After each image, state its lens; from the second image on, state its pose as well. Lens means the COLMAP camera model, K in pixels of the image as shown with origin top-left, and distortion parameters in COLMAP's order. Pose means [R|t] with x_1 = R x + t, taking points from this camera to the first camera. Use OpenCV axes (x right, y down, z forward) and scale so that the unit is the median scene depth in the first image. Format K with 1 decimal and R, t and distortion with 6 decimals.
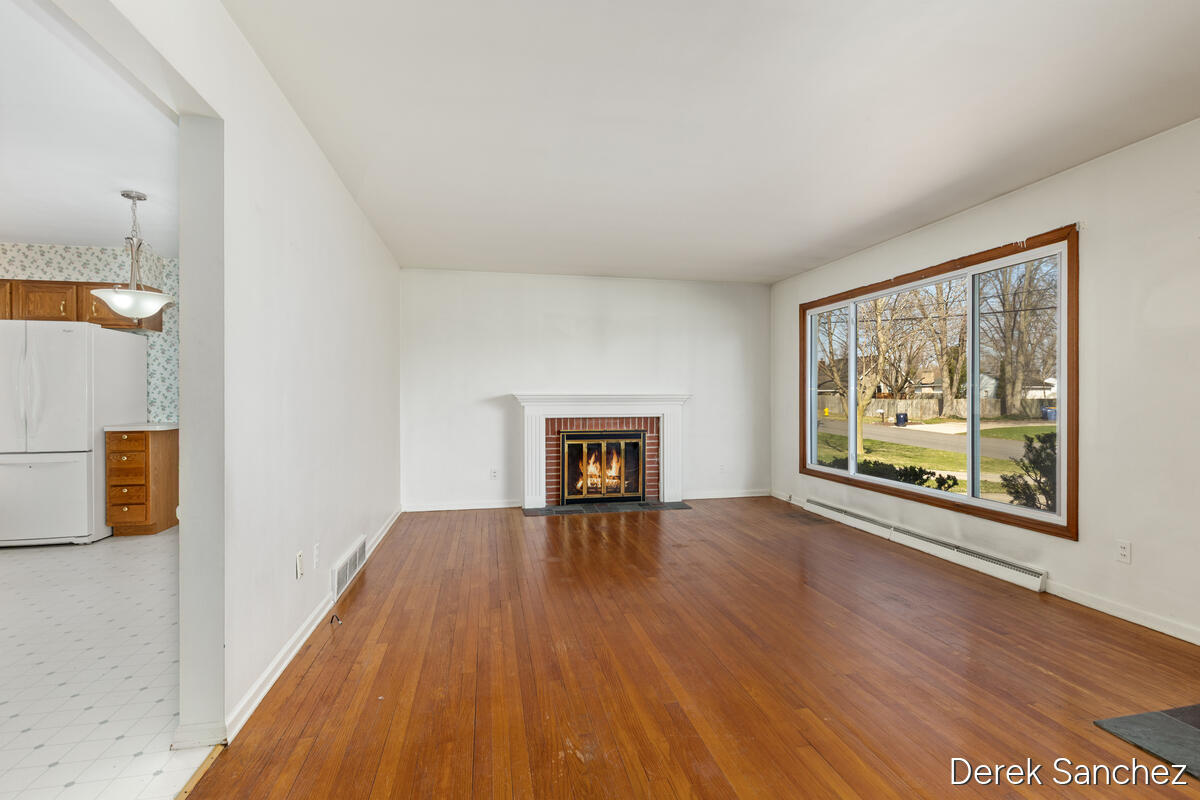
lens RADIAL K [[545.3, 0, 609.2], [0, 545.3, 399.1], [0, 0, 1]] dist [-0.002486, -0.000921]
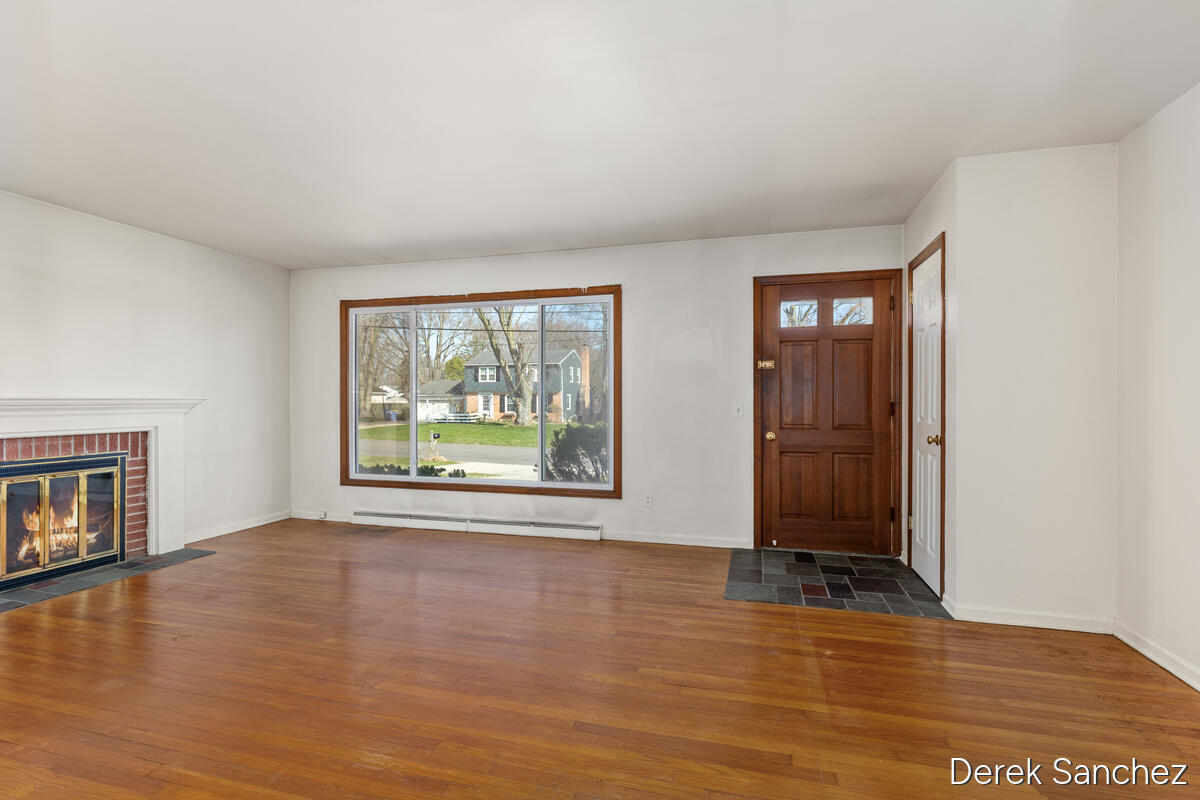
lens RADIAL K [[545.3, 0, 606.2], [0, 545.3, 403.5], [0, 0, 1]] dist [-0.002486, -0.000921]
pose [[0.467801, -0.004230, 0.883824, -0.250523], [0.004057, 0.999988, 0.002639, -0.001867], [-0.883825, 0.002351, 0.467812, 0.181055]]
